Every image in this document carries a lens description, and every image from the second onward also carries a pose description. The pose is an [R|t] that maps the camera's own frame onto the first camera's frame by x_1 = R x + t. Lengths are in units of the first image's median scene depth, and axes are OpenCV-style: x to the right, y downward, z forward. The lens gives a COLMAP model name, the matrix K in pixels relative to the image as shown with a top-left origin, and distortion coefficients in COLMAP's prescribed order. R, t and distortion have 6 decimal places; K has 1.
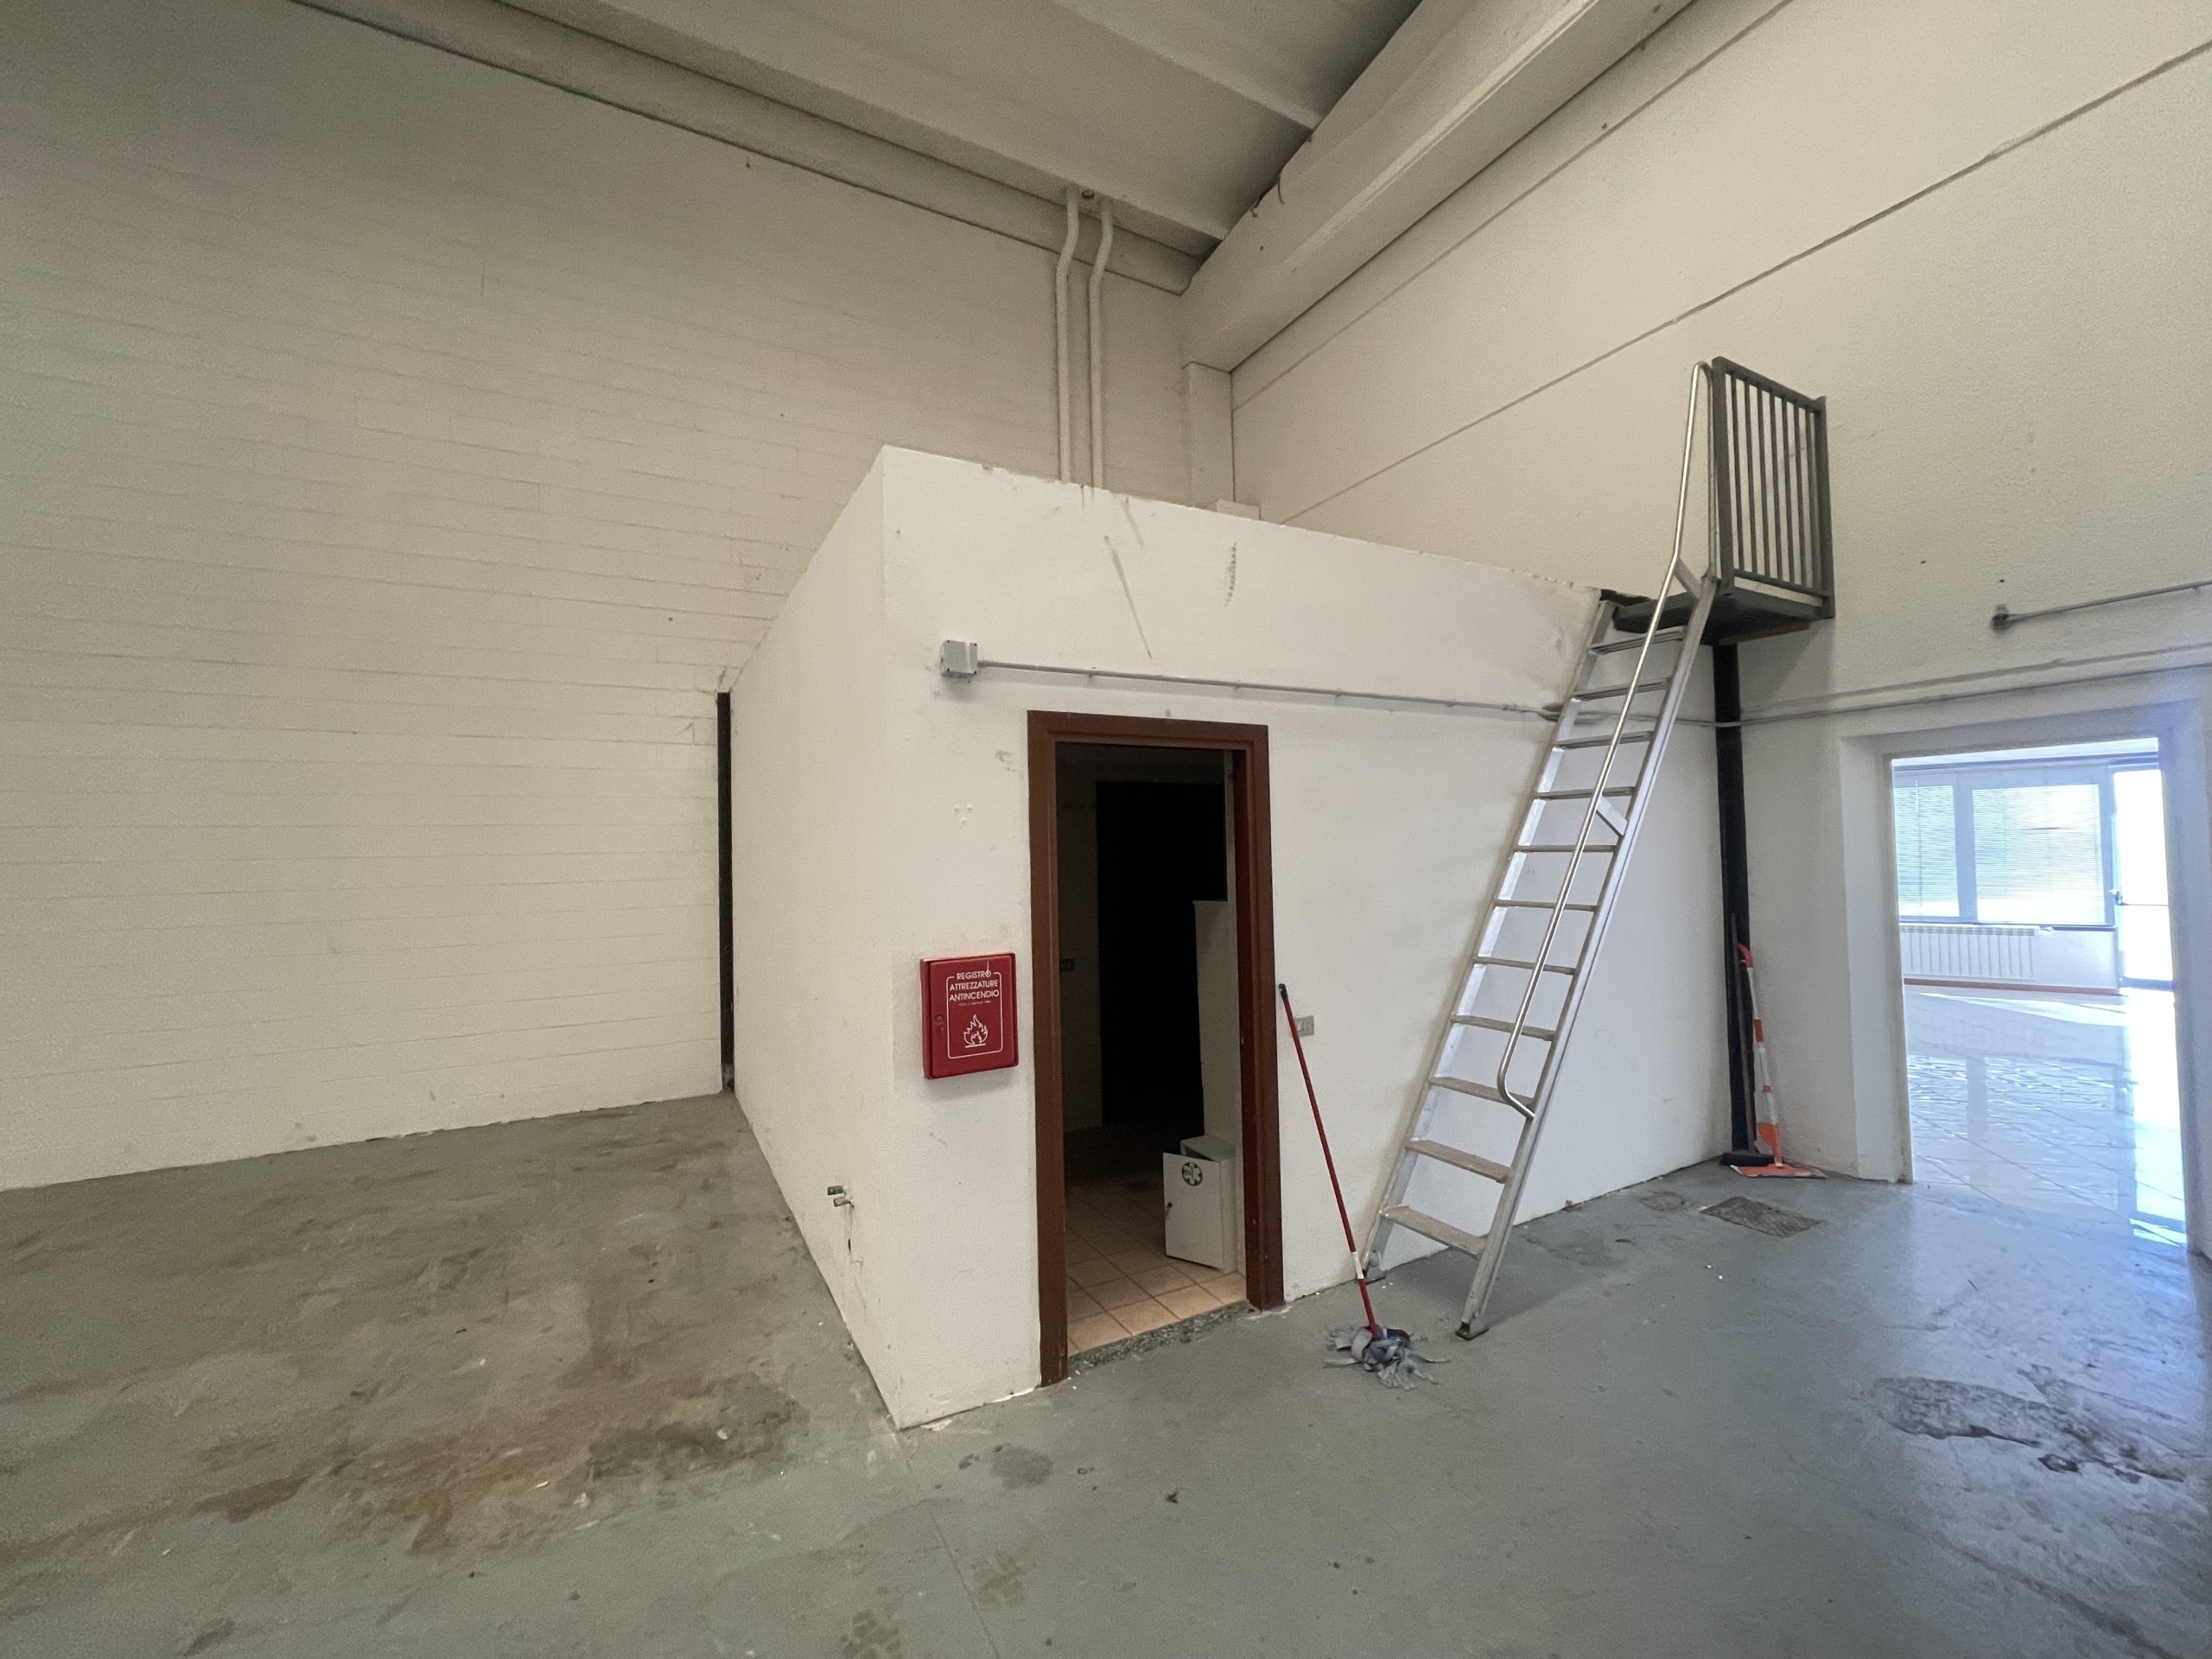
lens RADIAL K [[905.1, 0, 1101.9], [0, 905.1, 829.2], [0, 0, 1]] dist [0.003916, 0.000402]
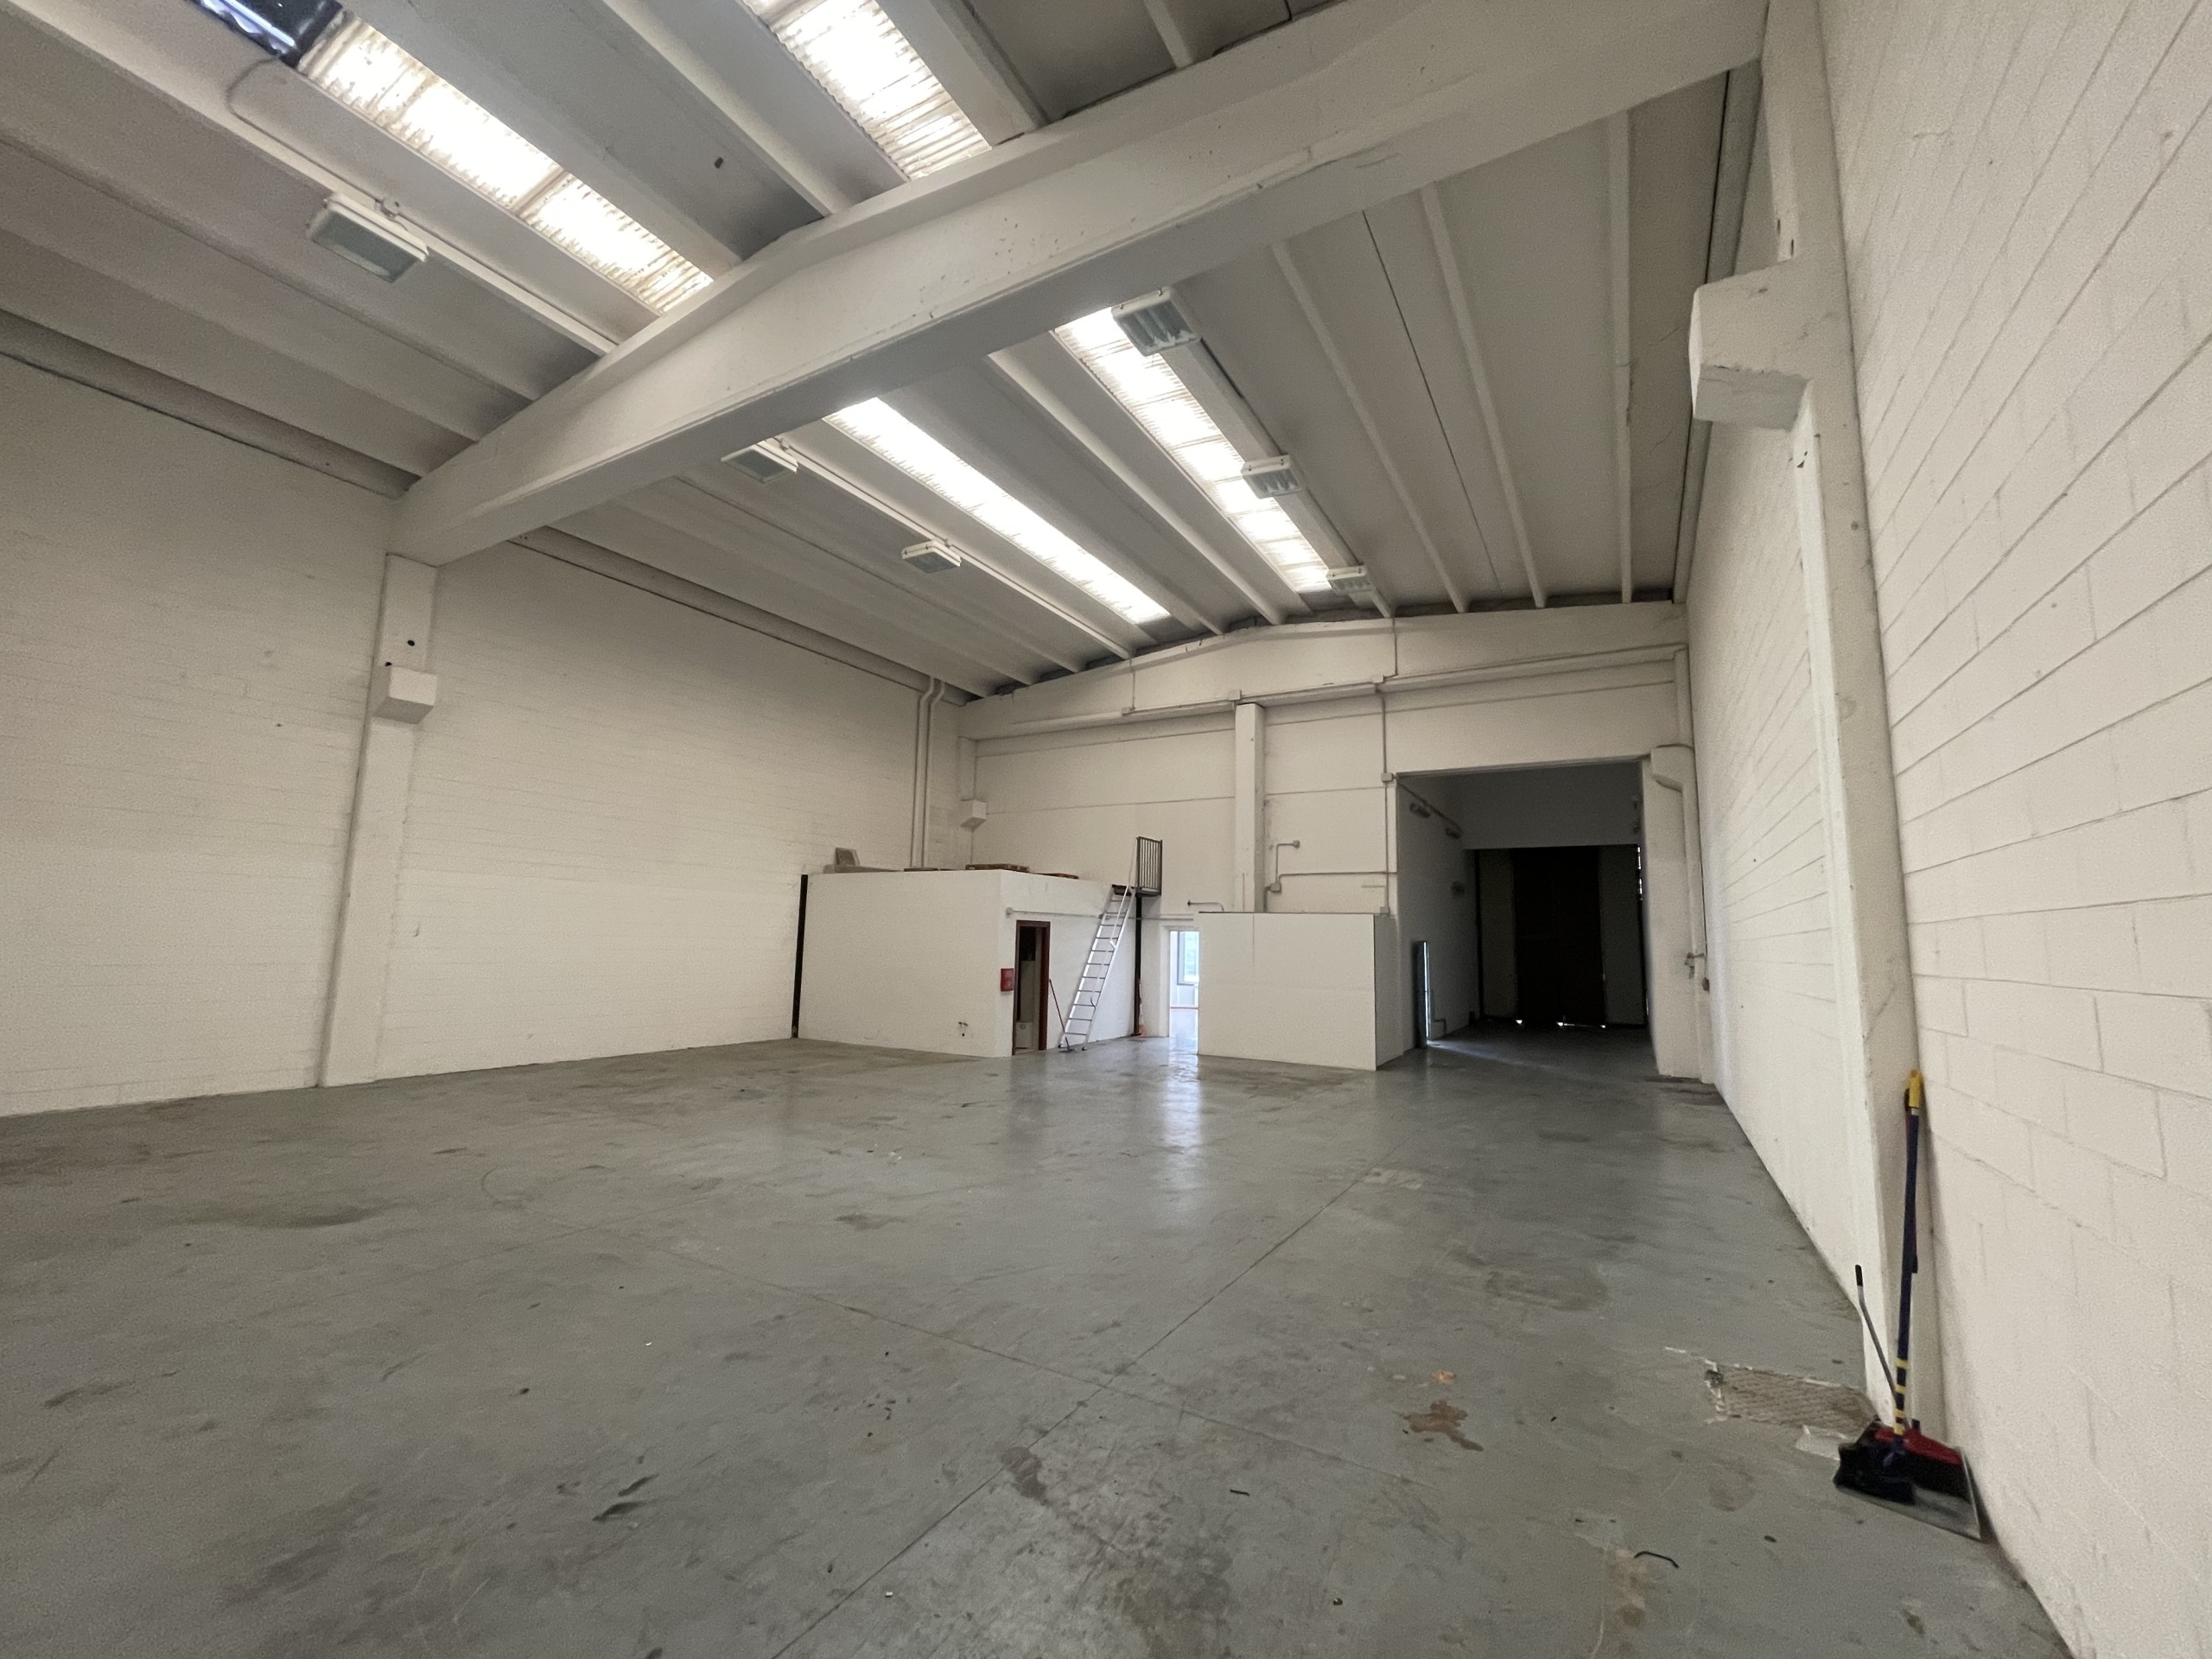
lens RADIAL K [[905.1, 0, 1118.4], [0, 905.1, 829.8], [0, 0, 1]] dist [0.003916, 0.000402]
pose [[0.852395, 0.104339, 0.512382, -1.531643], [-0.053875, 0.992199, -0.112420, -0.064232], [-0.520115, 0.068222, 0.851367, -2.480580]]
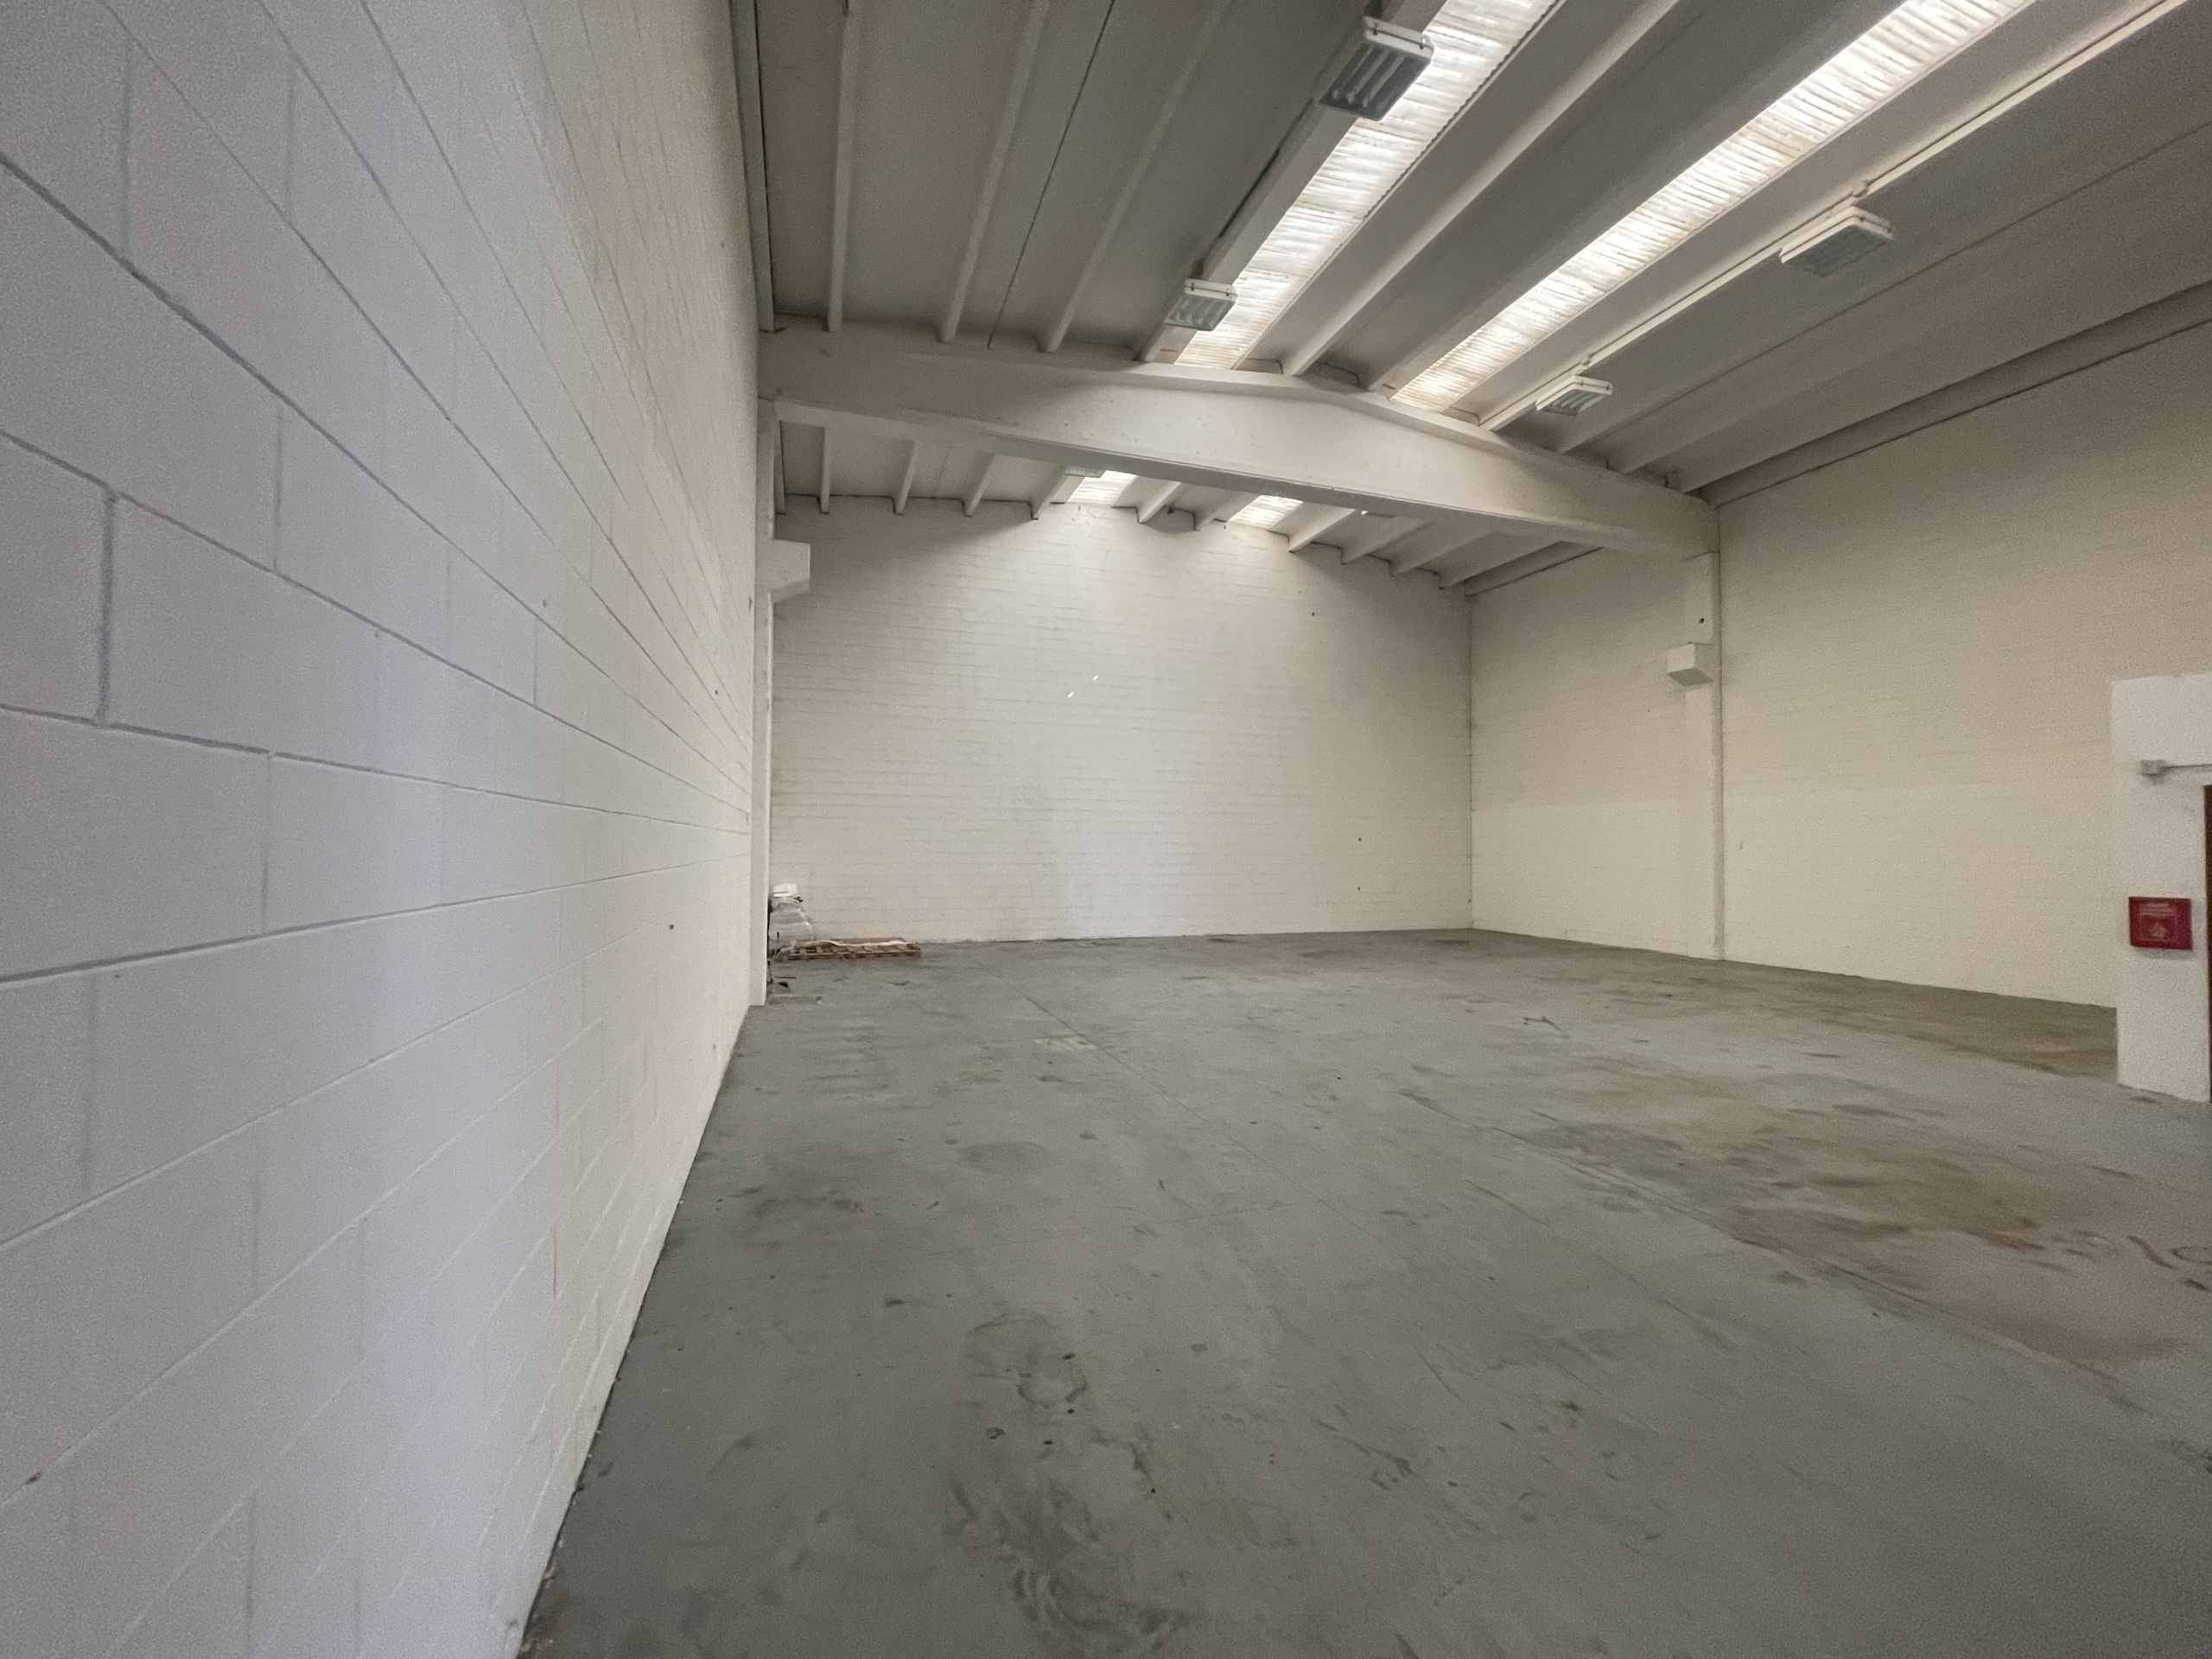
lens RADIAL K [[905.1, 0, 1110.0], [0, 905.1, 829.9], [0, 0, 1]] dist [0.003916, 0.000402]
pose [[-0.199265, 0.001815, -0.979944, 1.719268], [0.029166, 0.999566, -0.004079, -0.063429], [0.979511, -0.029394, -0.199232, -0.736121]]
